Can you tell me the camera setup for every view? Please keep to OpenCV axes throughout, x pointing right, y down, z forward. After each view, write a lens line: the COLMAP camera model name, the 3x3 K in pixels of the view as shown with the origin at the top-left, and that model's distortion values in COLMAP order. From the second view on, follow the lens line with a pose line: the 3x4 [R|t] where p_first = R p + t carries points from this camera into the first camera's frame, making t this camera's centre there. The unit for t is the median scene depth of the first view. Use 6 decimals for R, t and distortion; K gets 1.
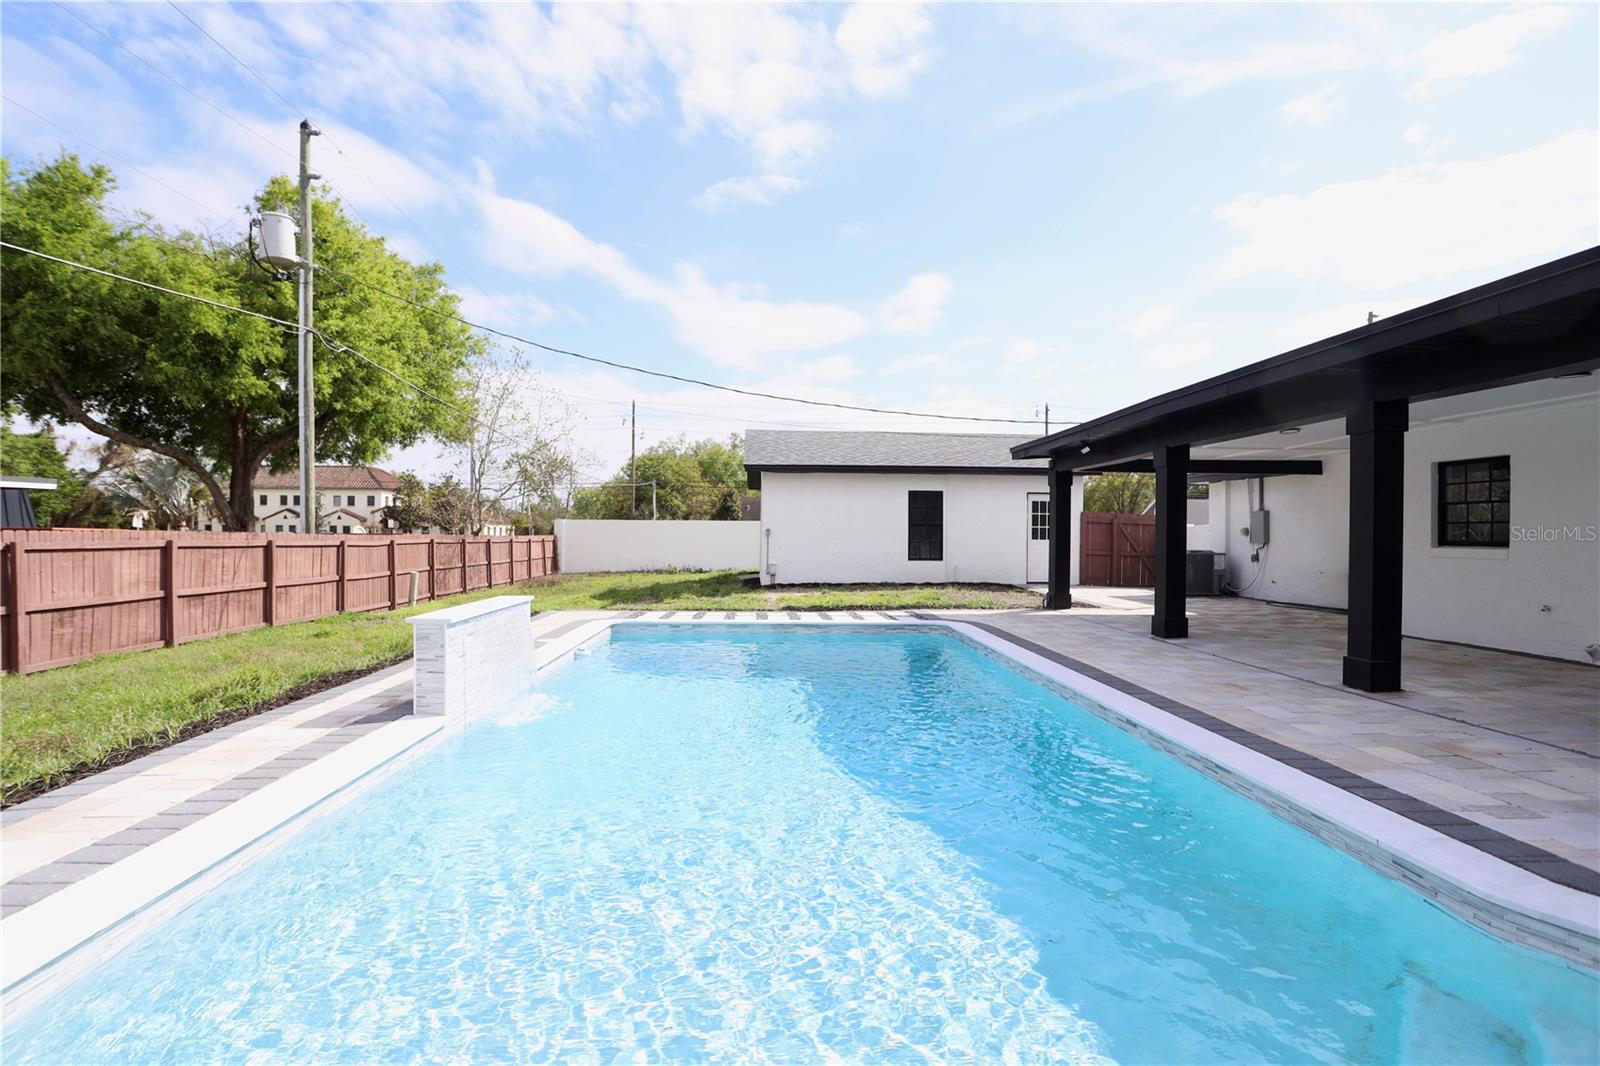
lens RADIAL K [[803.9, 0, 778.9], [0, 803.9, 533.2], [0, 0, 1]] dist [-0.064178, 0.027561]
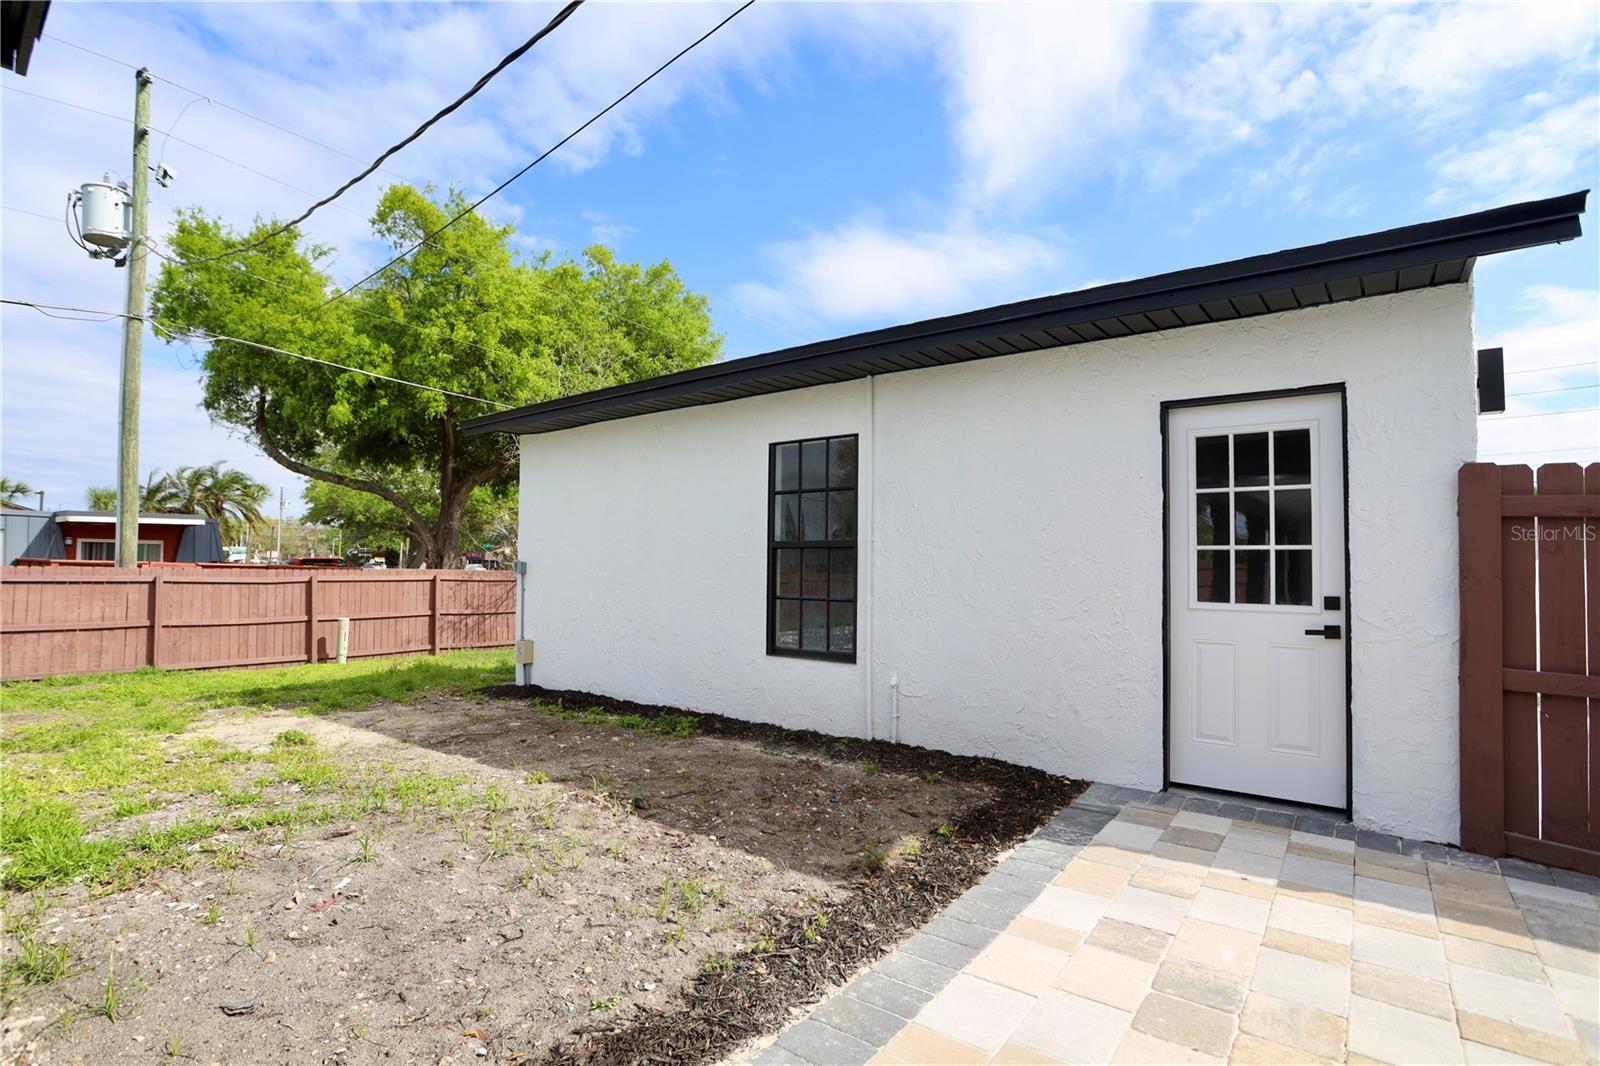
lens RADIAL K [[803.9, 0, 778.9], [0, 803.9, 533.2], [0, 0, 1]] dist [-0.064178, 0.027561]
pose [[0.751694, -0.026613, -0.658975, 0.377349], [0.002369, 0.999288, -0.037654, -0.003534], [0.659508, 0.026744, 0.751221, 0.742917]]
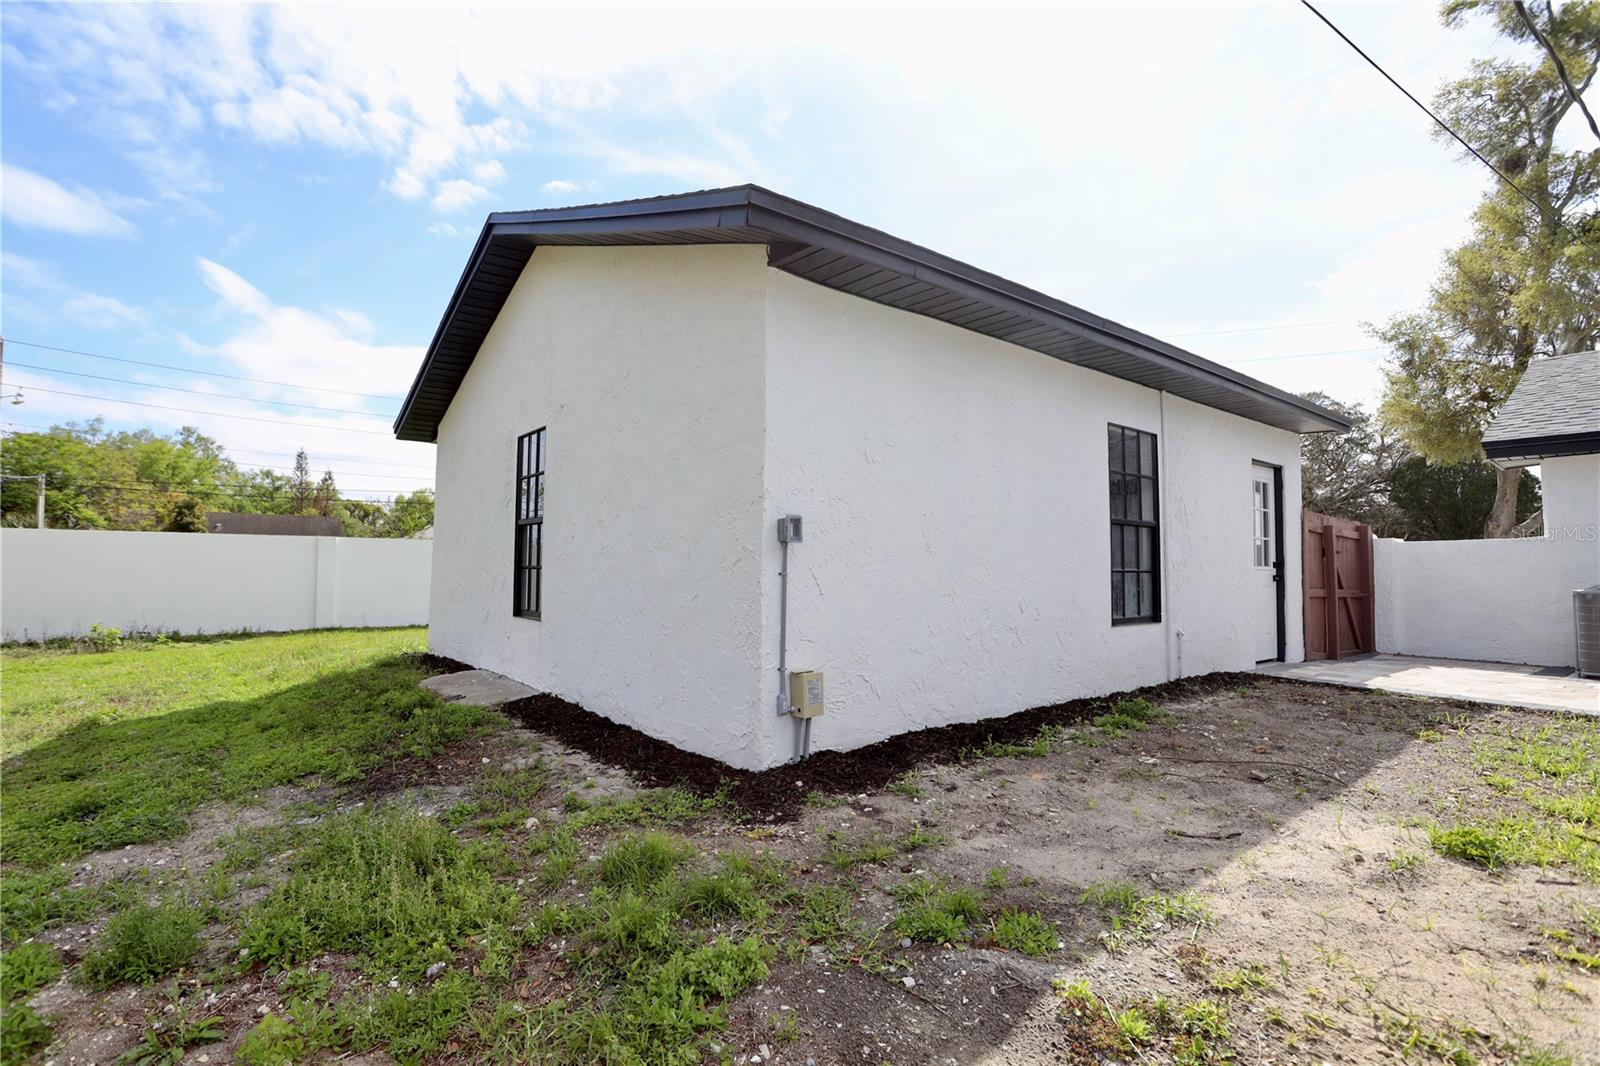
lens RADIAL K [[803.9, 0, 778.9], [0, 803.9, 533.2], [0, 0, 1]] dist [-0.064178, 0.027561]
pose [[0.817312, 0.037546, 0.574971, -0.137984], [-0.009833, 0.998638, -0.051234, 0.012724], [-0.576112, 0.036221, 0.816568, 0.793833]]
